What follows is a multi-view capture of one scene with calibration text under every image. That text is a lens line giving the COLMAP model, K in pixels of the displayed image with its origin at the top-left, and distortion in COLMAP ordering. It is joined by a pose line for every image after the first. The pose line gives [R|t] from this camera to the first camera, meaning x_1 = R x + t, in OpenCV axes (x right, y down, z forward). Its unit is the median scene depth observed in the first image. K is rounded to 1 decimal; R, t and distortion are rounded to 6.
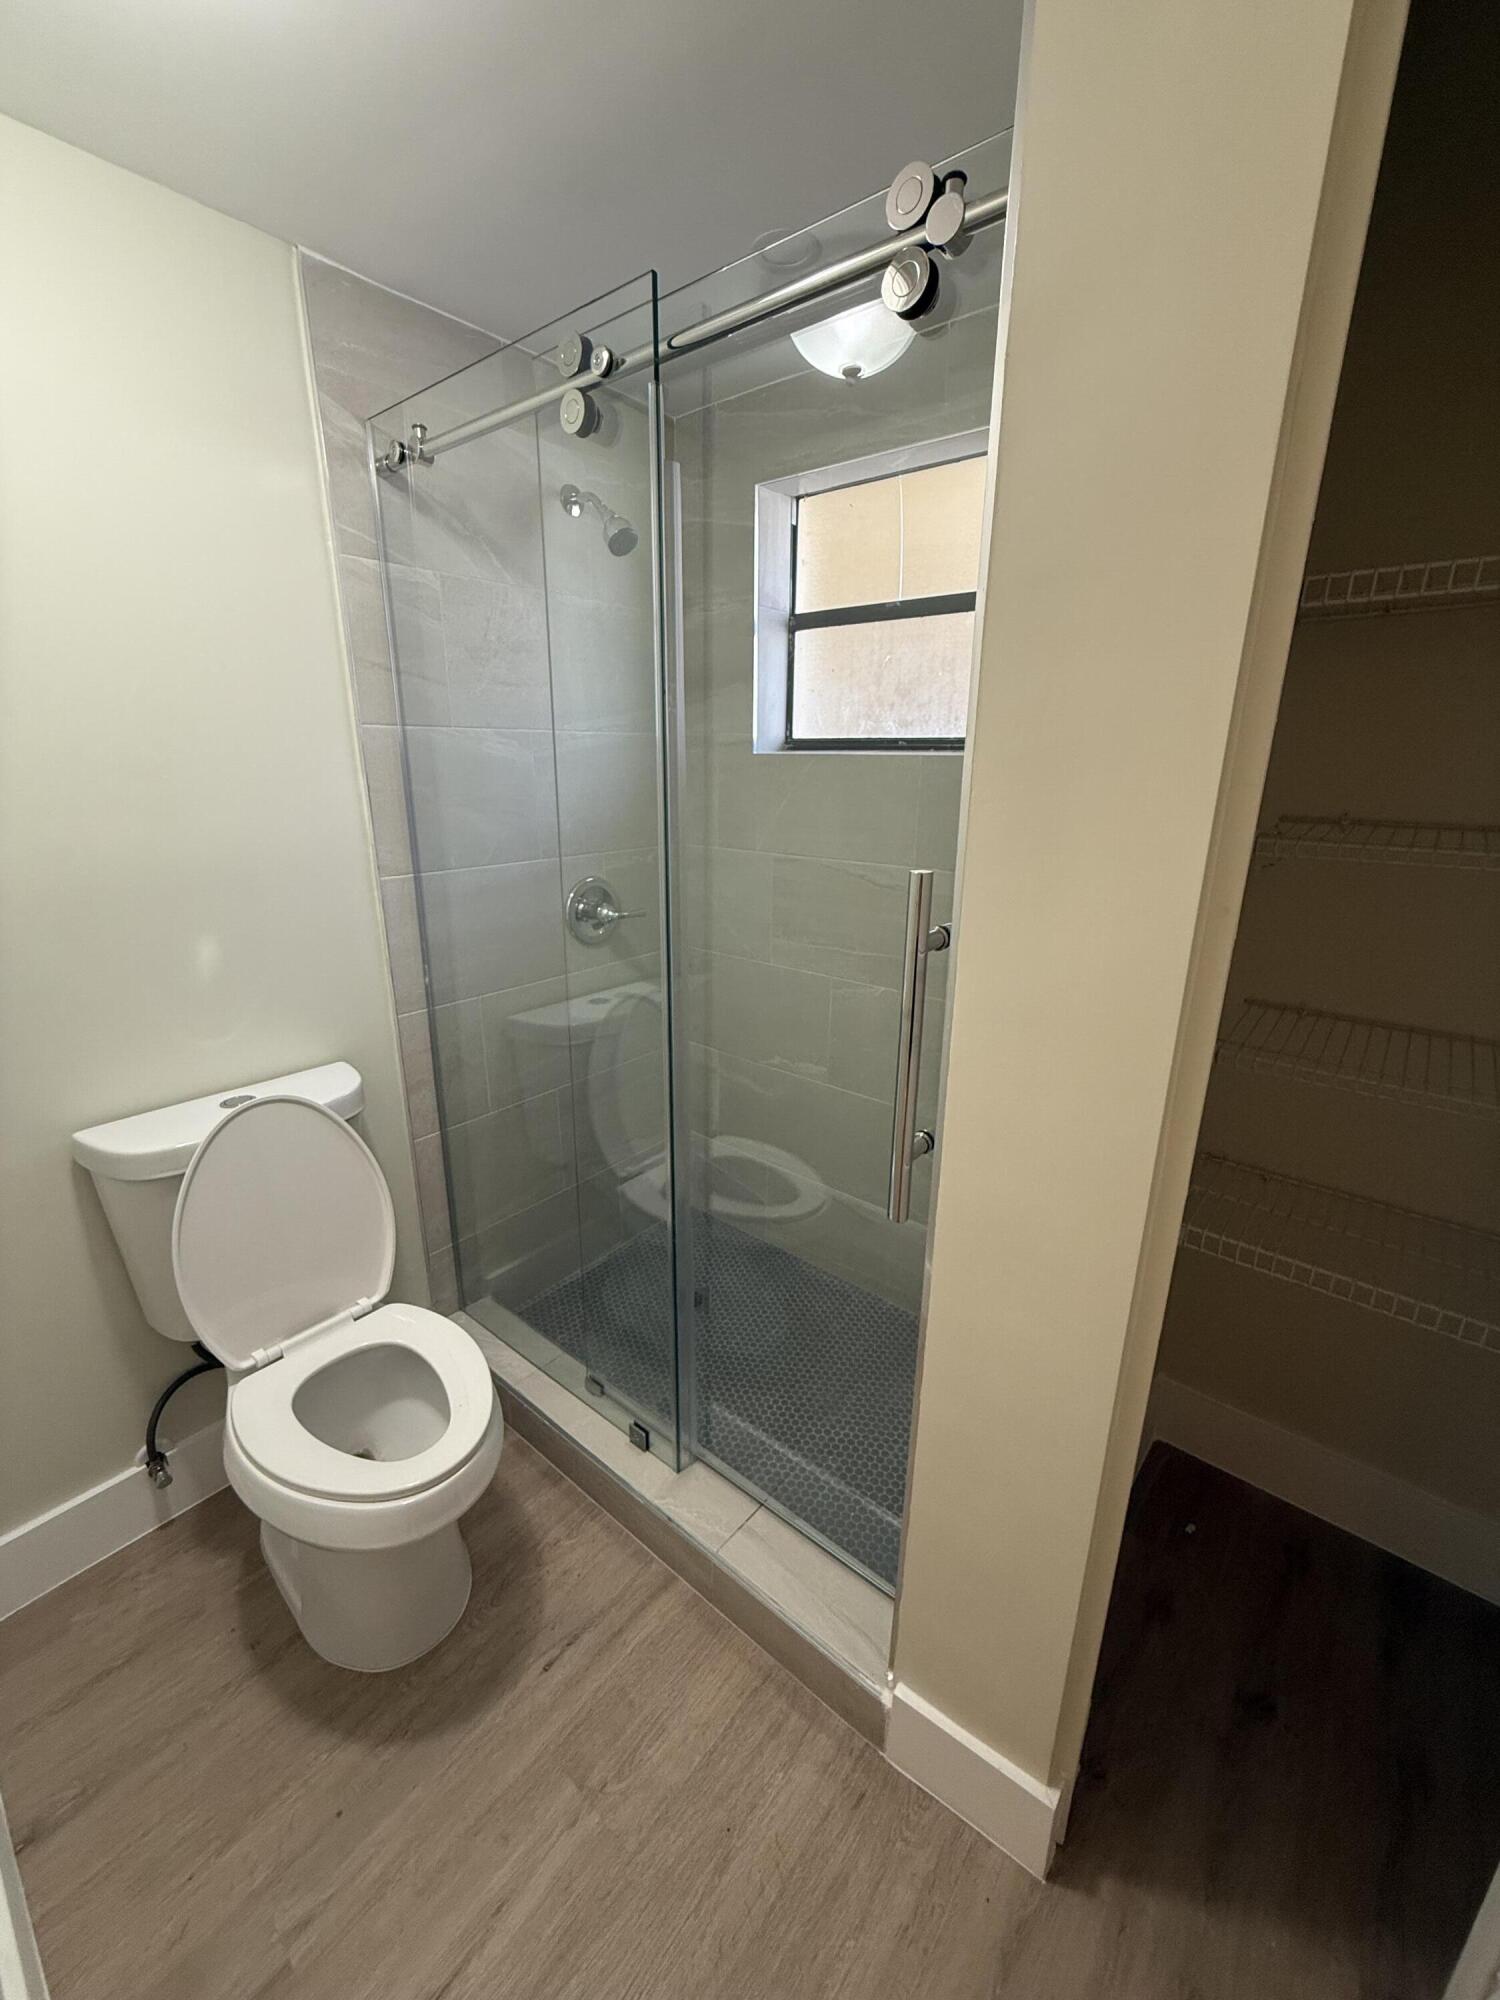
lens RADIAL K [[804.4, 0, 747.4], [0, 804.4, 999.6], [0, 0, 1]] dist [-0.001648, -0.000130]
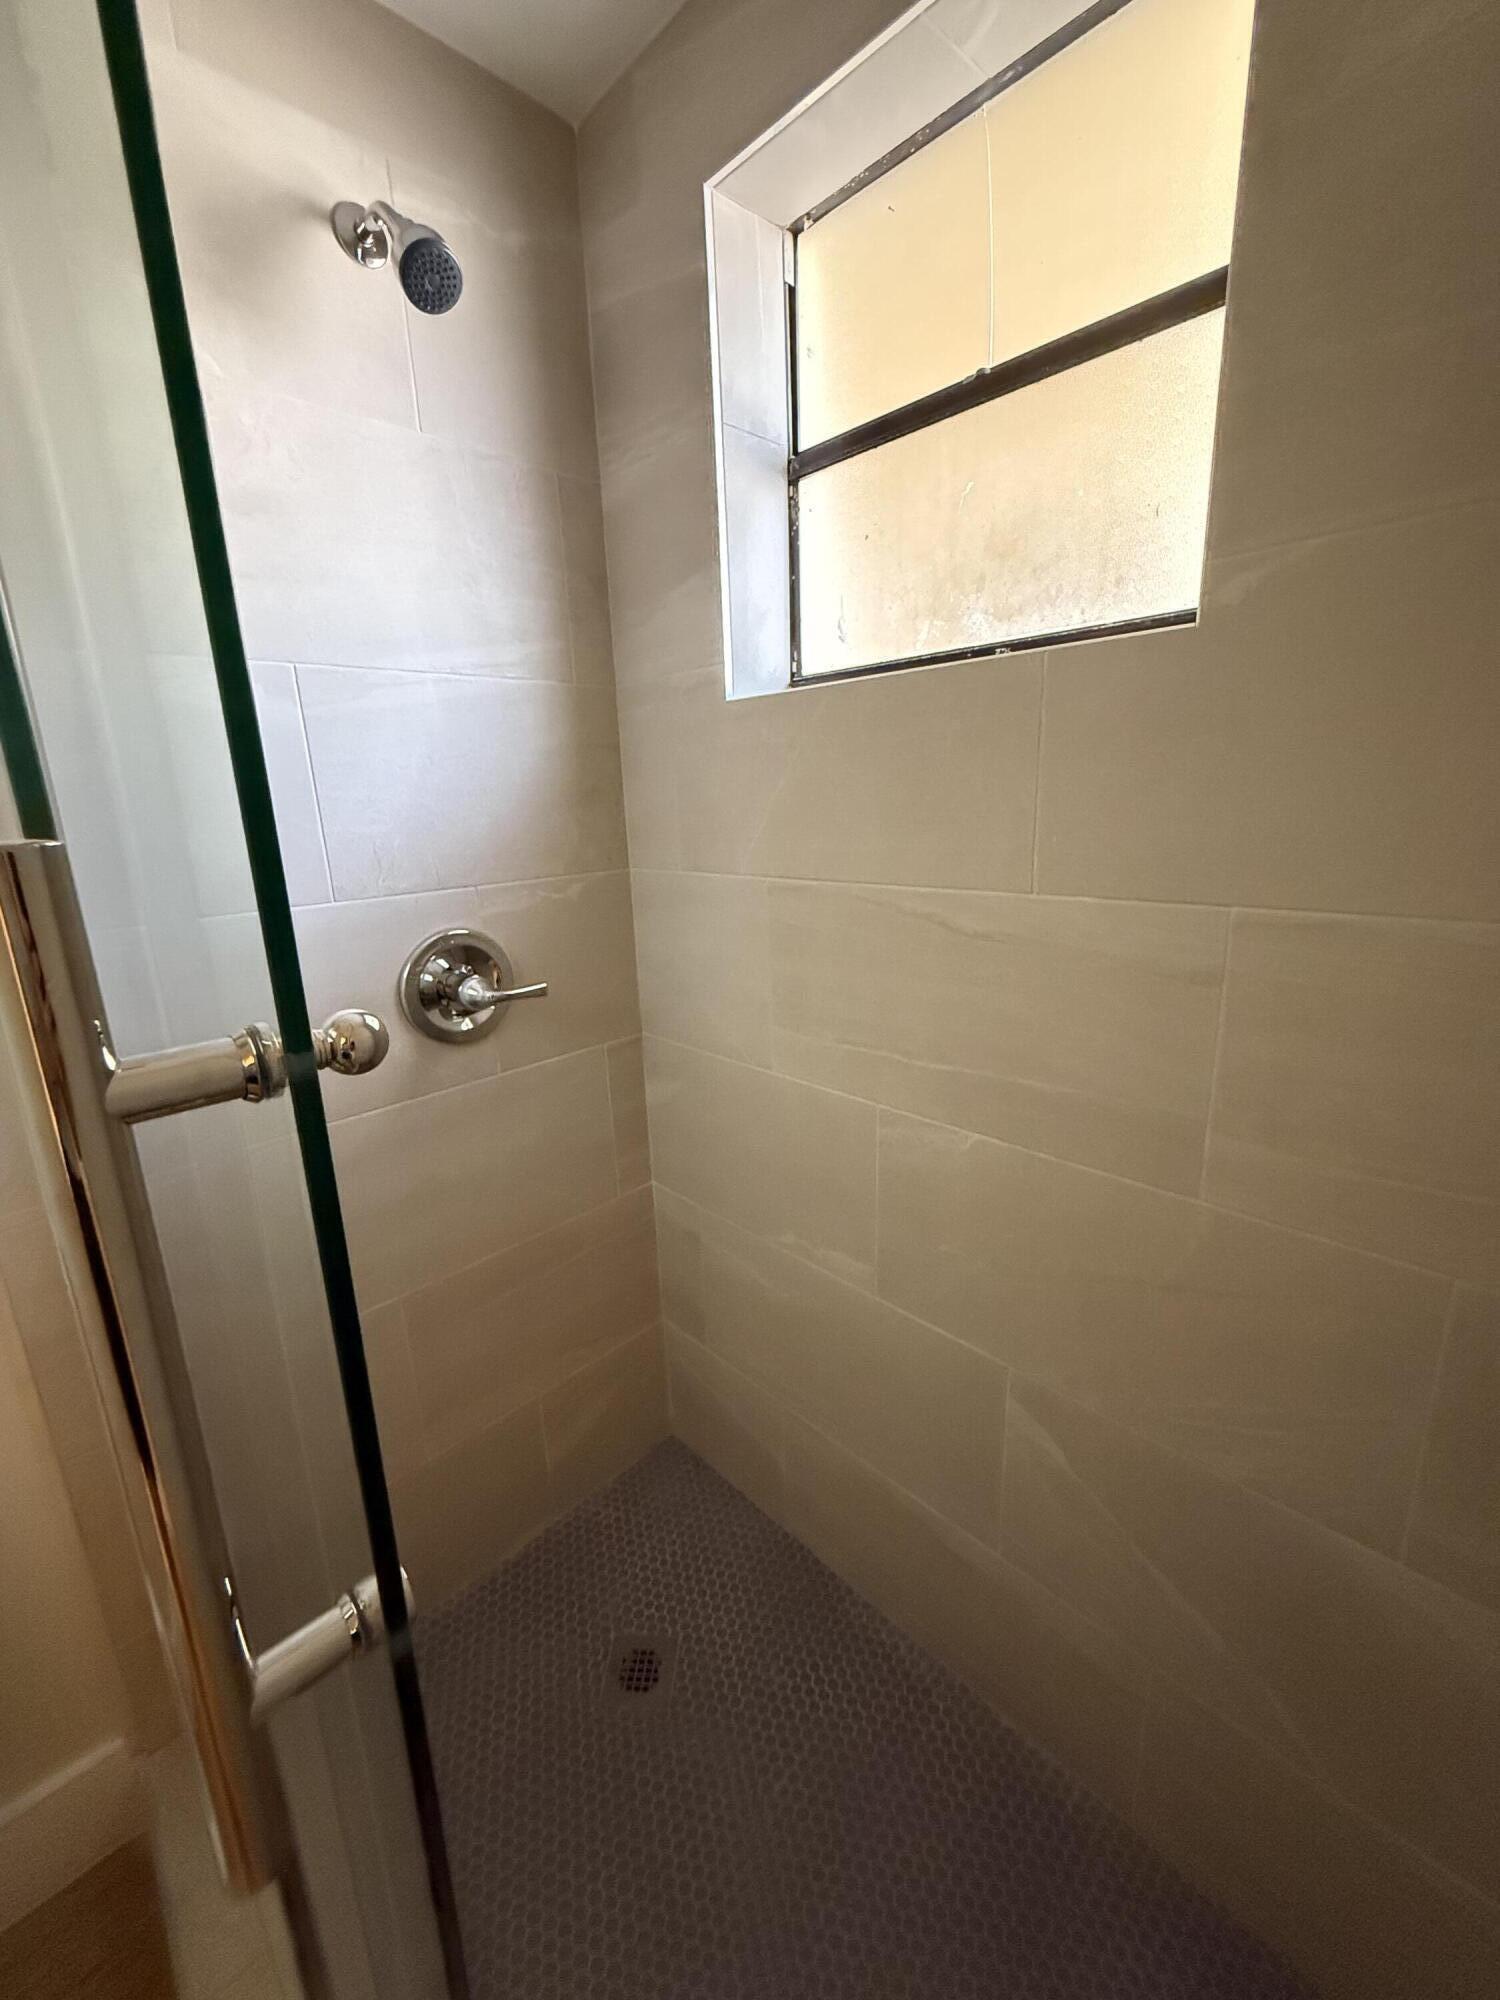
lens RADIAL K [[804.4, 0, 751.8], [0, 804.4, 994.7], [0, 0, 1]] dist [-0.001648, -0.000130]
pose [[0.992439, -0.011939, -0.122157, 0.091861], [0.004649, 0.998201, -0.059784, -0.072021], [0.122651, 0.058764, 0.990709, 0.475424]]
